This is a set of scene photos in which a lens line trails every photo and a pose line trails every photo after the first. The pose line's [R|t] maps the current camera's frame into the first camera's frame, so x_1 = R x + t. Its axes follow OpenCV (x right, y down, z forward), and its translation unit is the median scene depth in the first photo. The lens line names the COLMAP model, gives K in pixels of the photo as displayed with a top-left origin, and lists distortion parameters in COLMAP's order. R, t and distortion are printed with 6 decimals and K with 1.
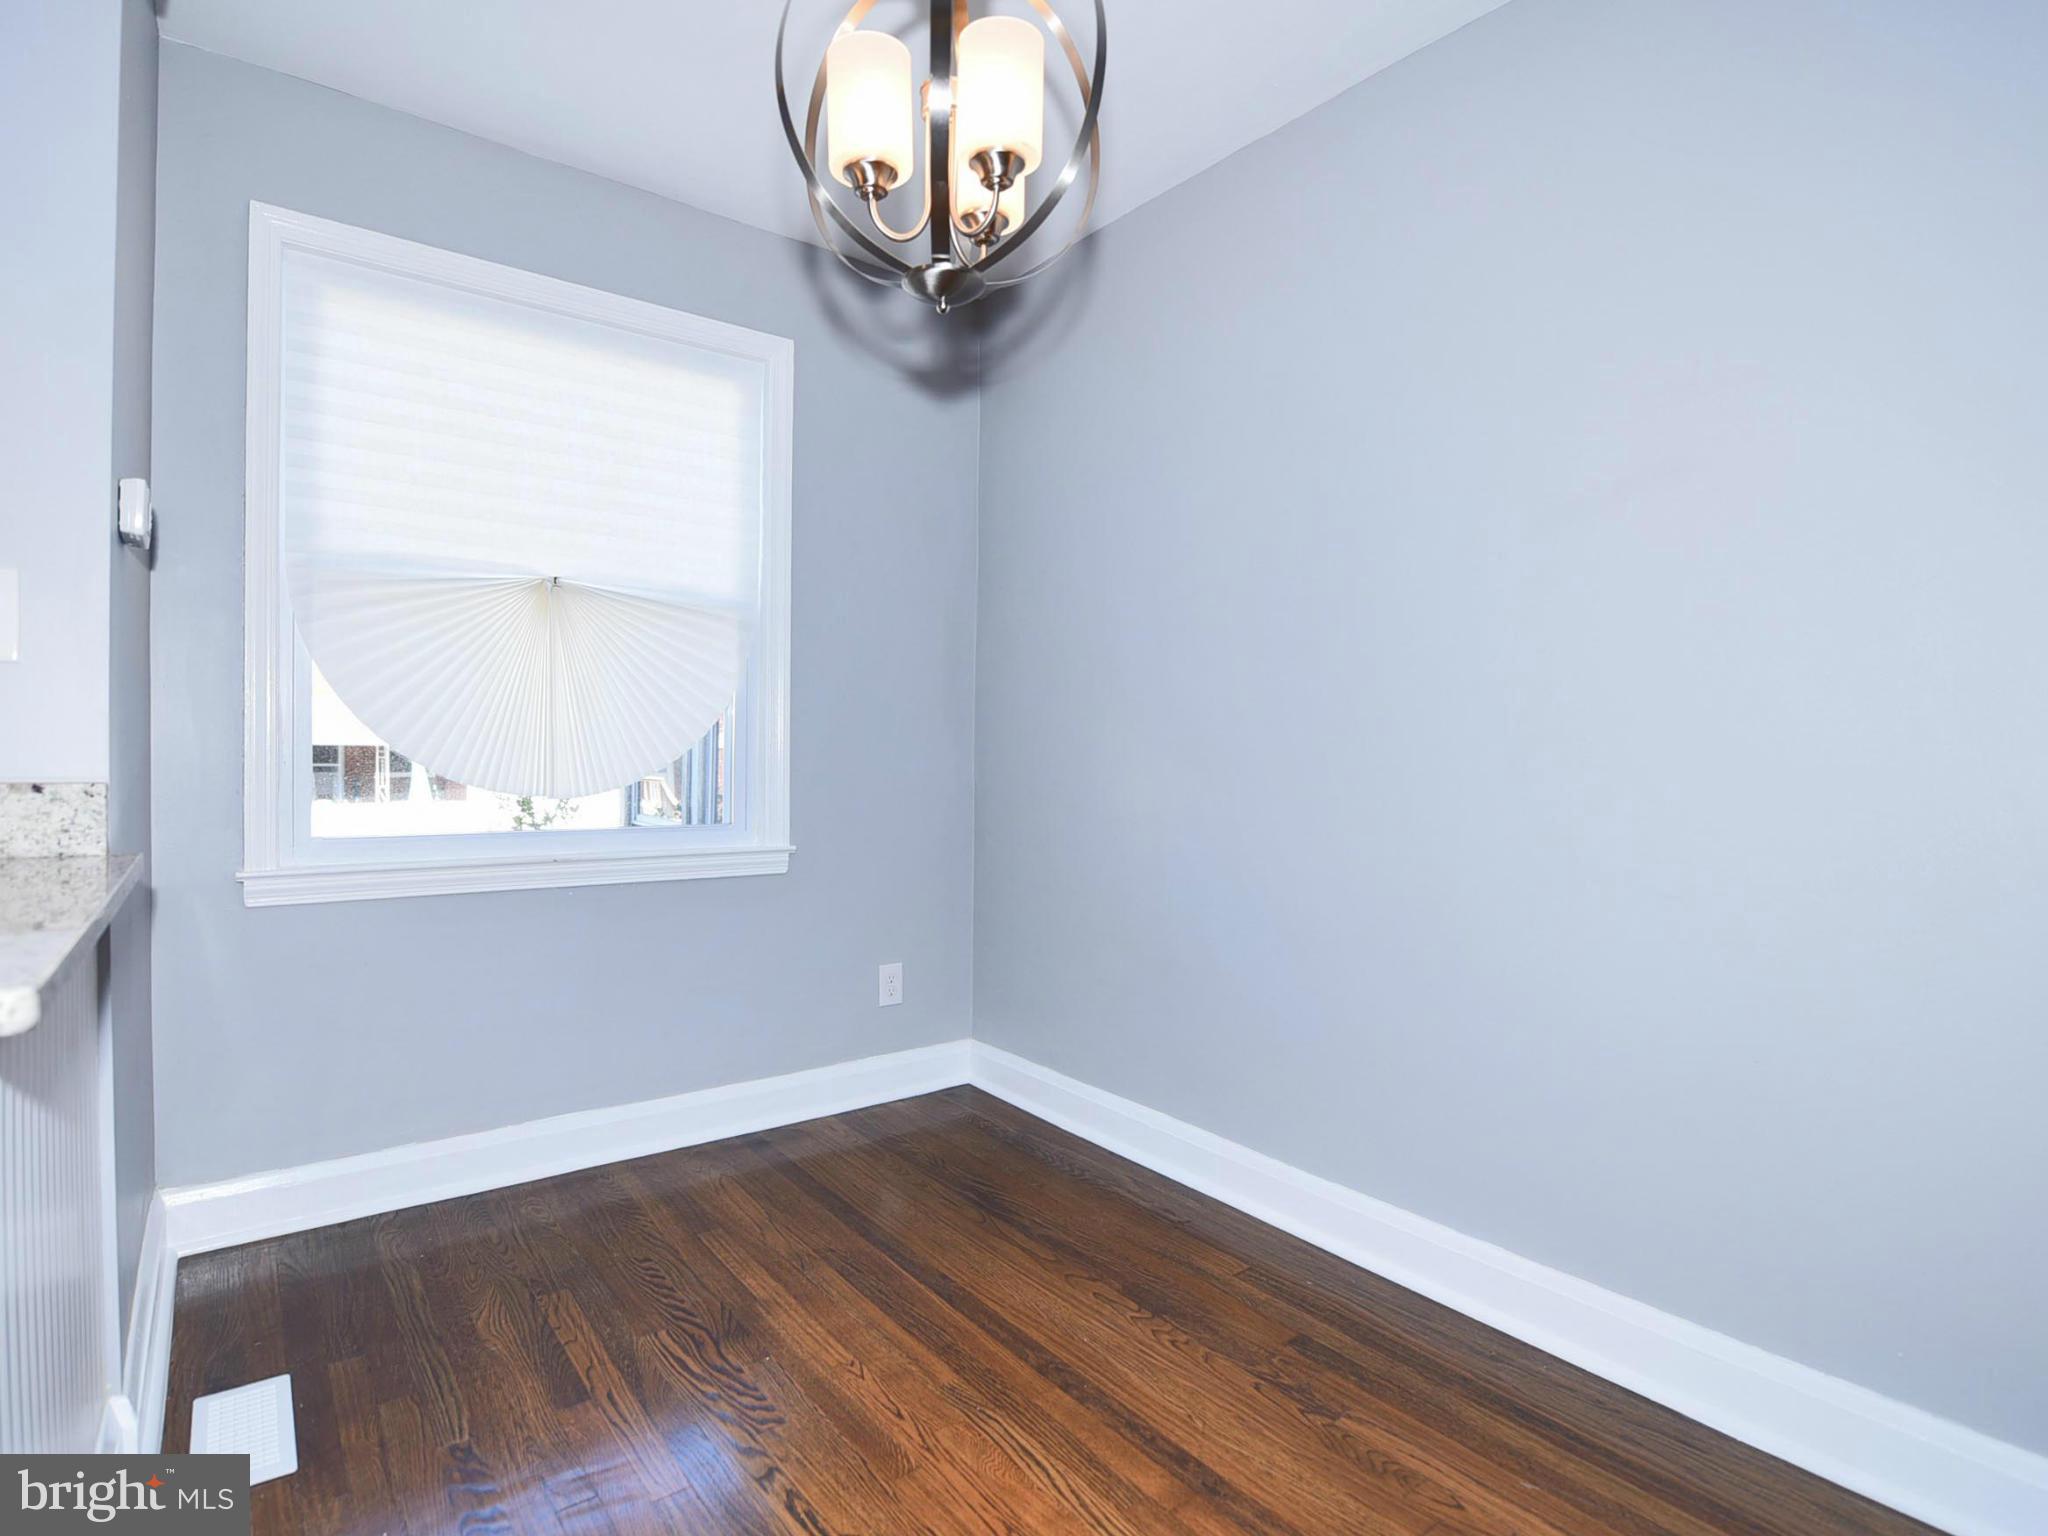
lens RADIAL K [[1061.6, 0, 1024.0], [0, 1061.6, 768.0], [0, 0, 1]] dist [-0.020833, -0.000101]
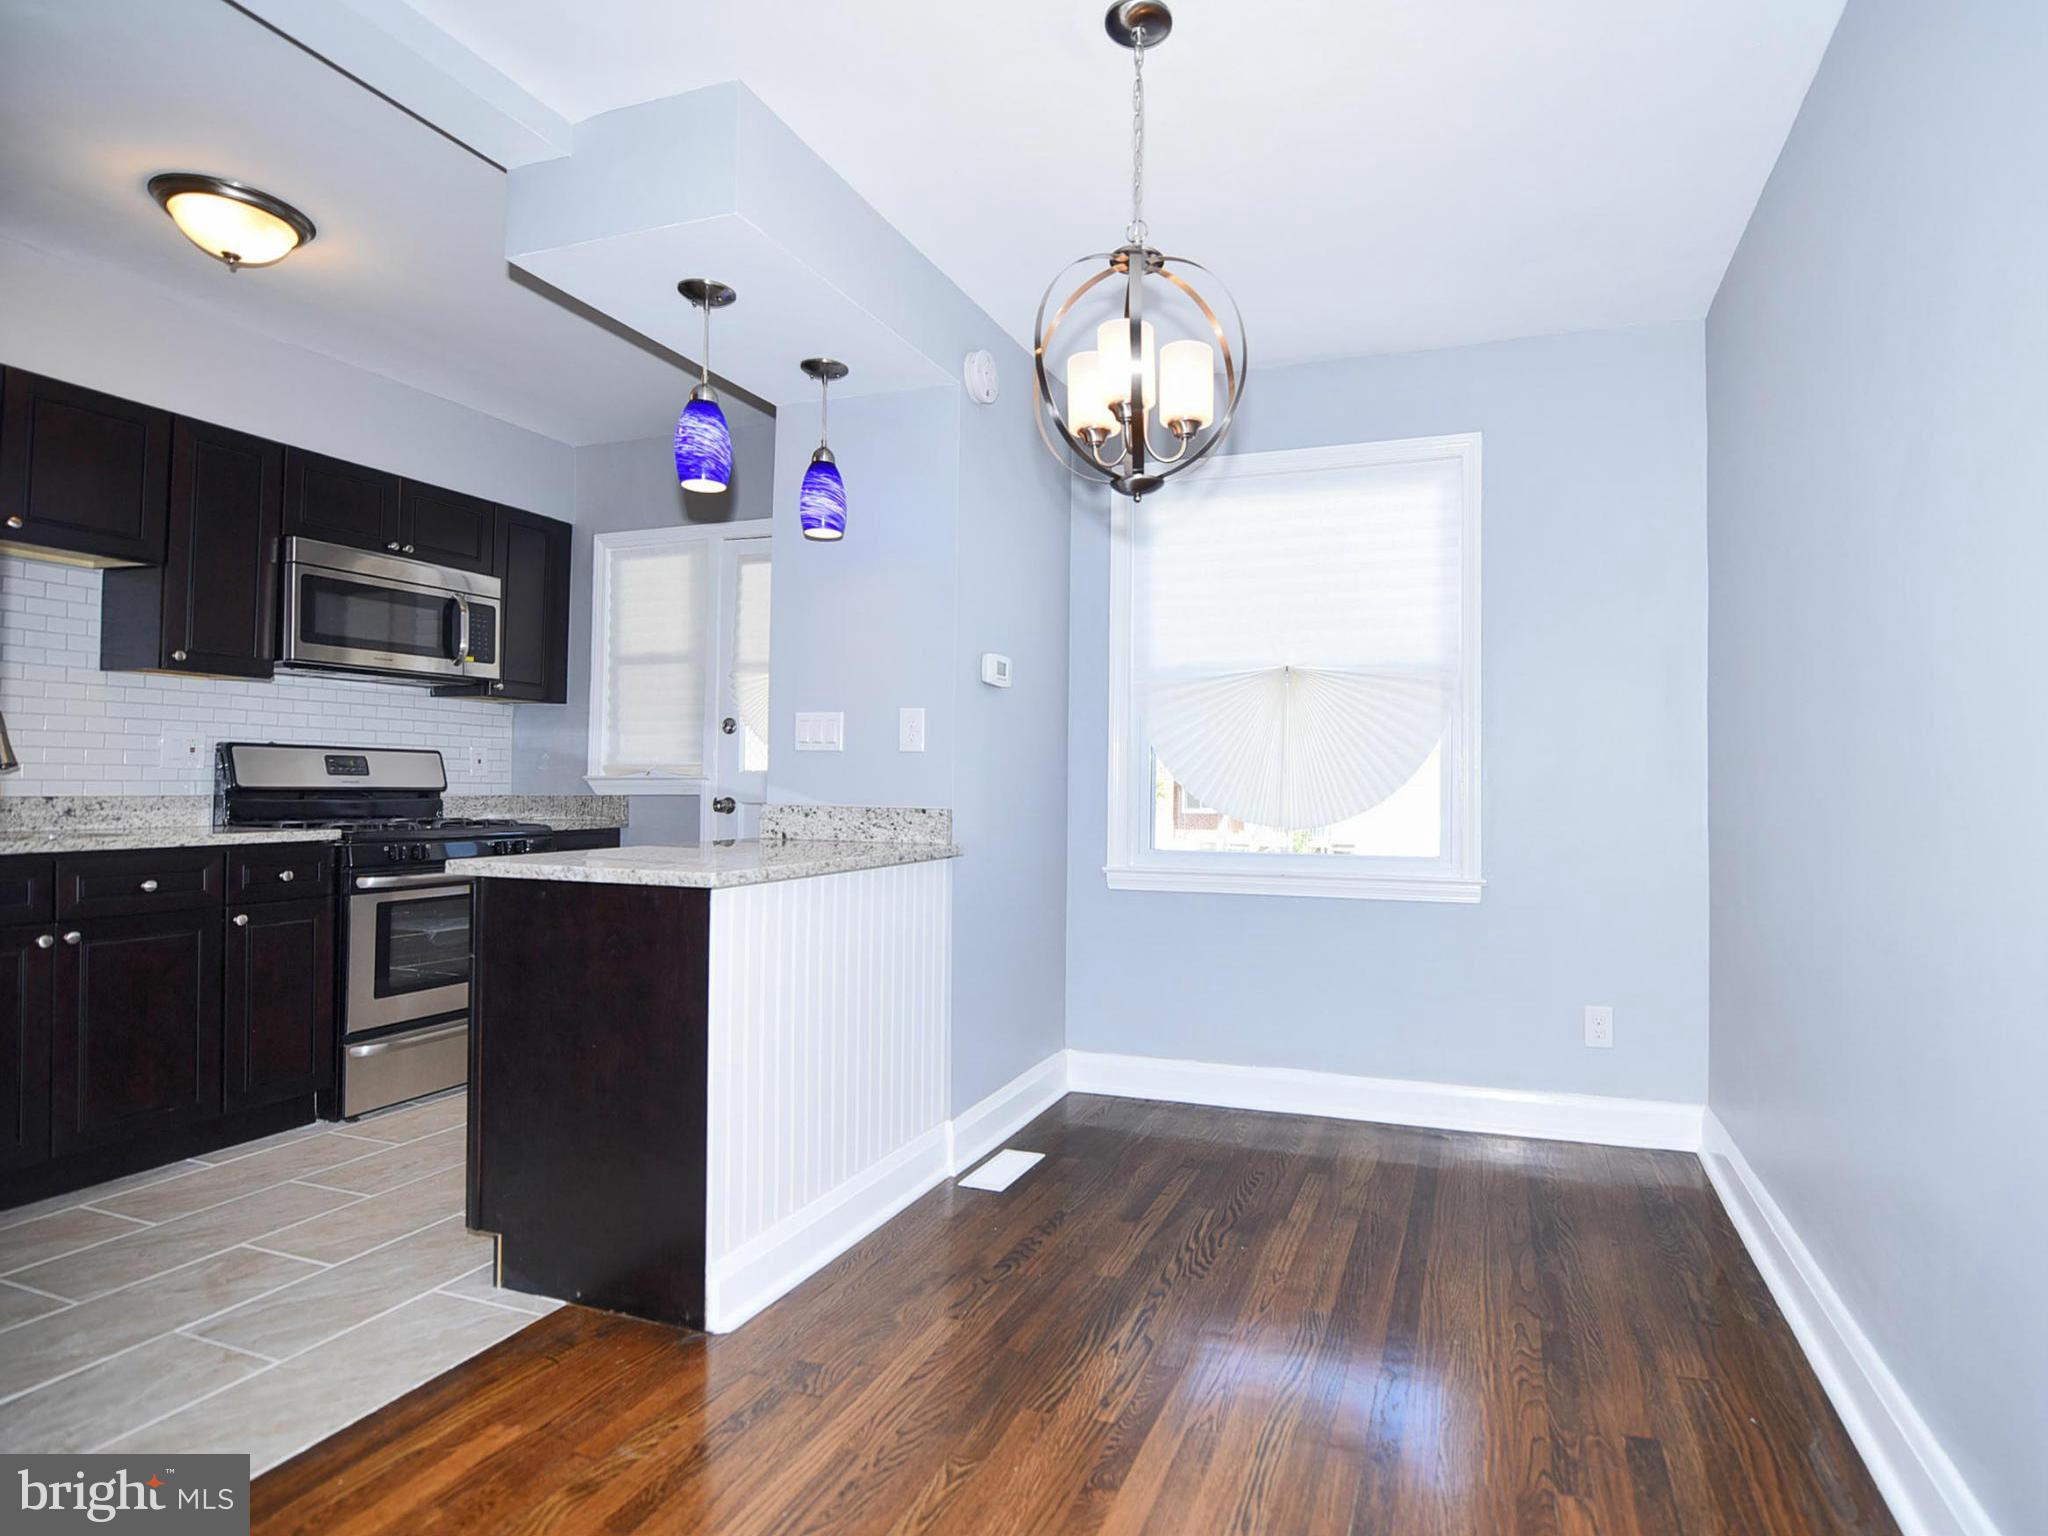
lens RADIAL K [[1075.4, 0, 1142.5], [0, 1075.4, 742.8], [0, 0, 1]] dist [-0.018595, -0.000032]
pose [[0.558006, -0.040028, -0.828871, 0.816671], [-0.014365, 0.998220, -0.057876, 0.000291], [0.829713, 0.044202, 0.556438, 0.105185]]
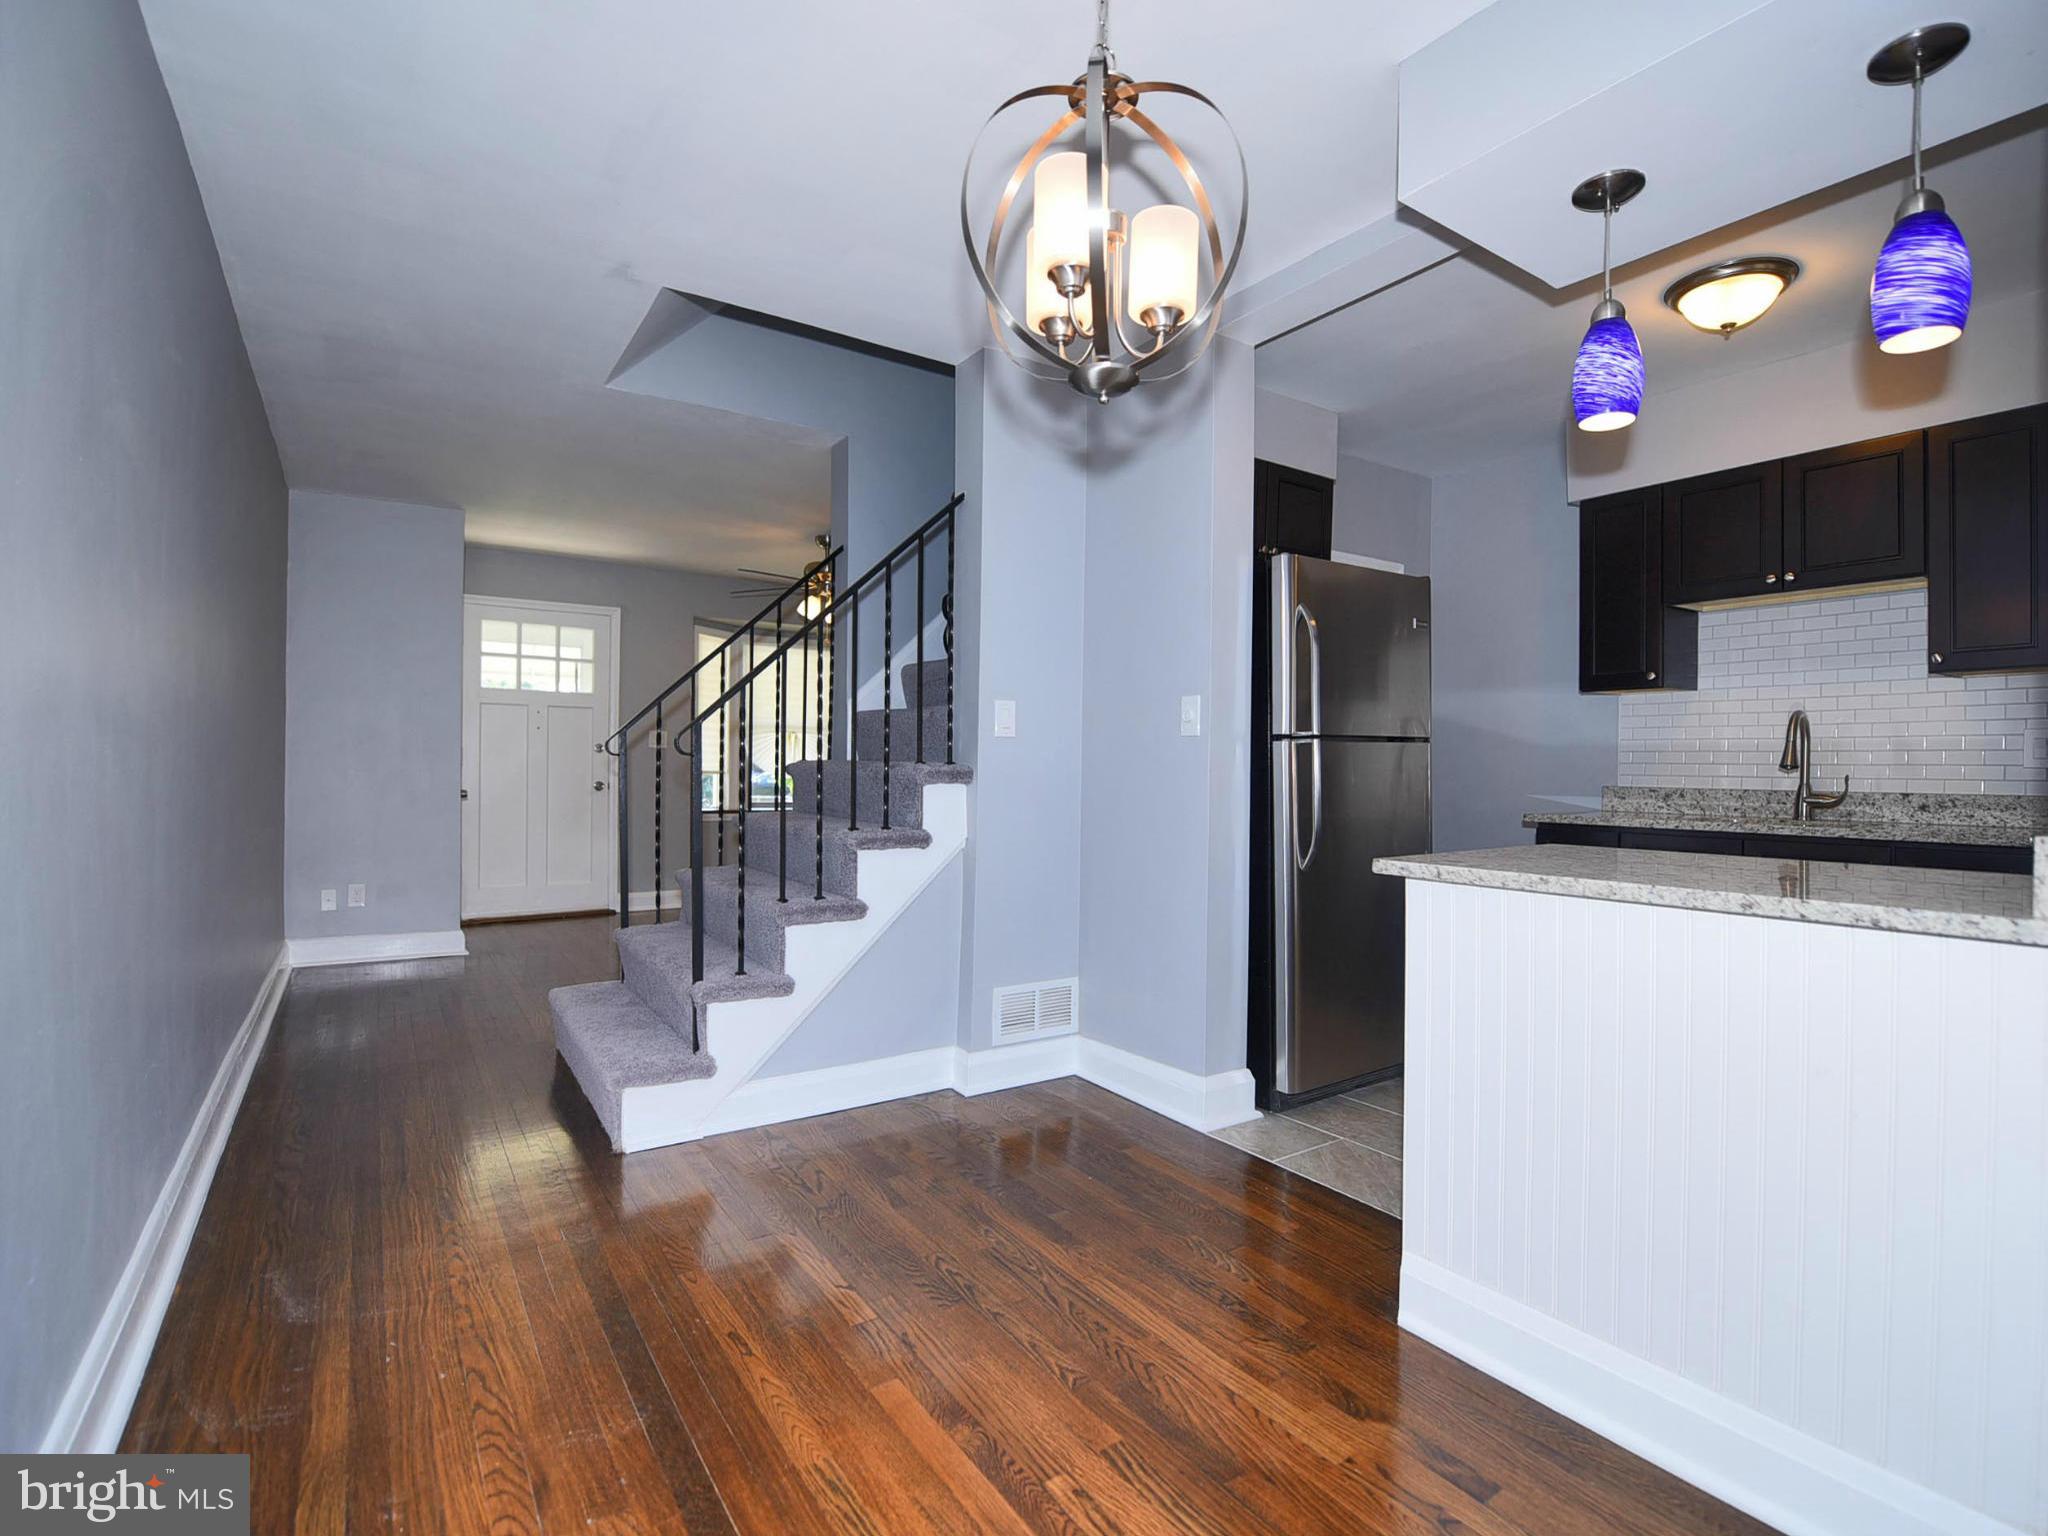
lens RADIAL K [[938.7, 0, 1024.0], [0, 938.7, 768.0], [0, 0, 1]] dist [-0.023028, -0.000389]
pose [[-0.997600, -0.020360, 0.066186, -0.035669], [-0.019131, 0.999634, 0.019148, -0.033672], [-0.066551, 0.017836, -0.997624, 1.372671]]
